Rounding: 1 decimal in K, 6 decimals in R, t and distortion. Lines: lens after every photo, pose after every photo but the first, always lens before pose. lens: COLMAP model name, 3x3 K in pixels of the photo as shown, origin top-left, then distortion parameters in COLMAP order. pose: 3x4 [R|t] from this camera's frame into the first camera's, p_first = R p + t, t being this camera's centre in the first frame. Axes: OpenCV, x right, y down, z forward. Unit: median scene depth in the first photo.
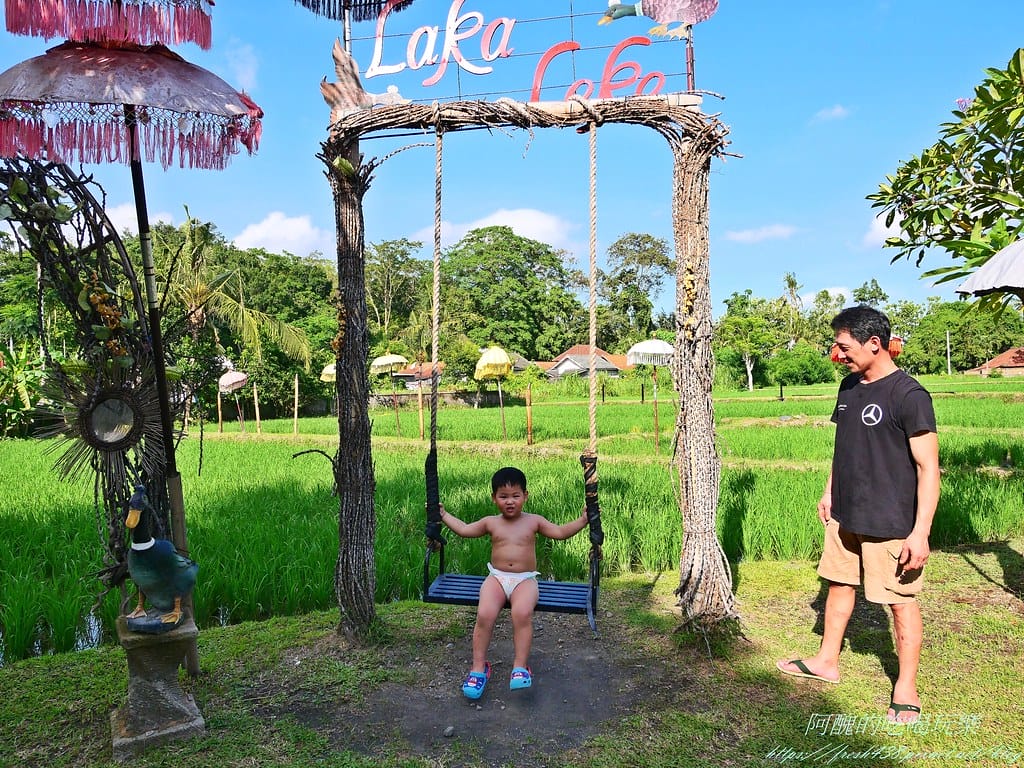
lens RADIAL K [[699.9, 0, 512.0], [0, 699.9, 384.0], [0, 0, 1]] dist [0.002598, -0.002142]
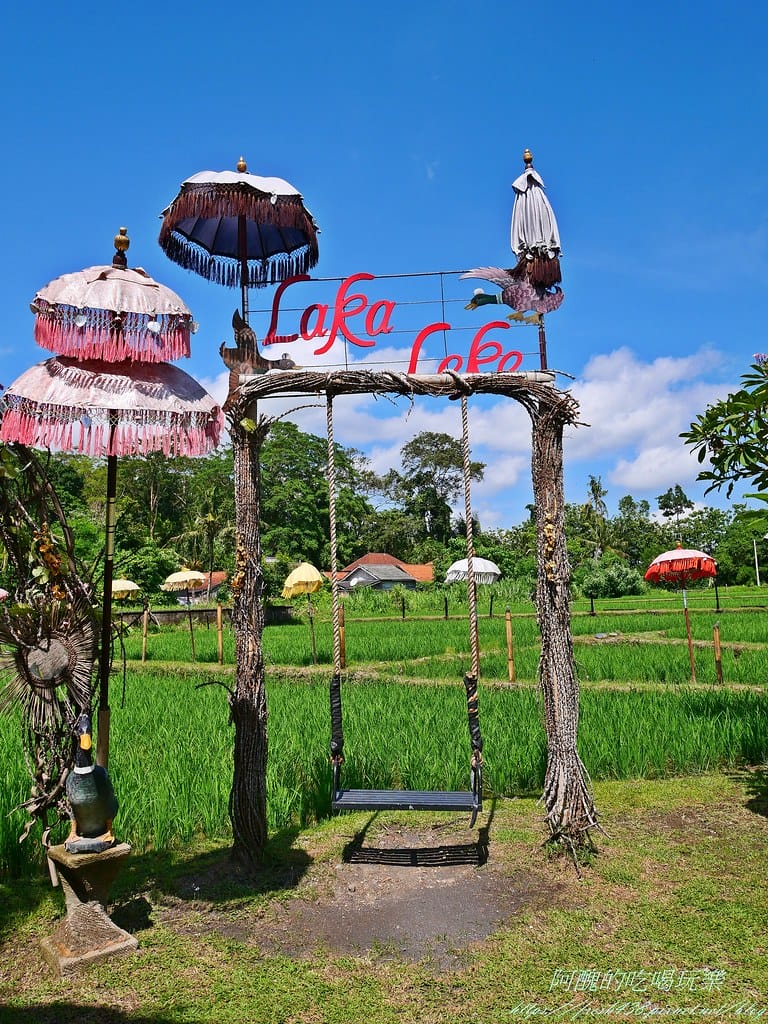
lens RADIAL K [[788.1, 0, 384.0], [0, 788.1, 512.0], [0, 0, 1]] dist [-0.002355, 0.024490]
pose [[0.993147, 0.008376, 0.116569, -0.089912], [0.003969, 0.994436, -0.105269, -0.020343], [-0.116802, 0.105011, 0.987588, -0.138372]]
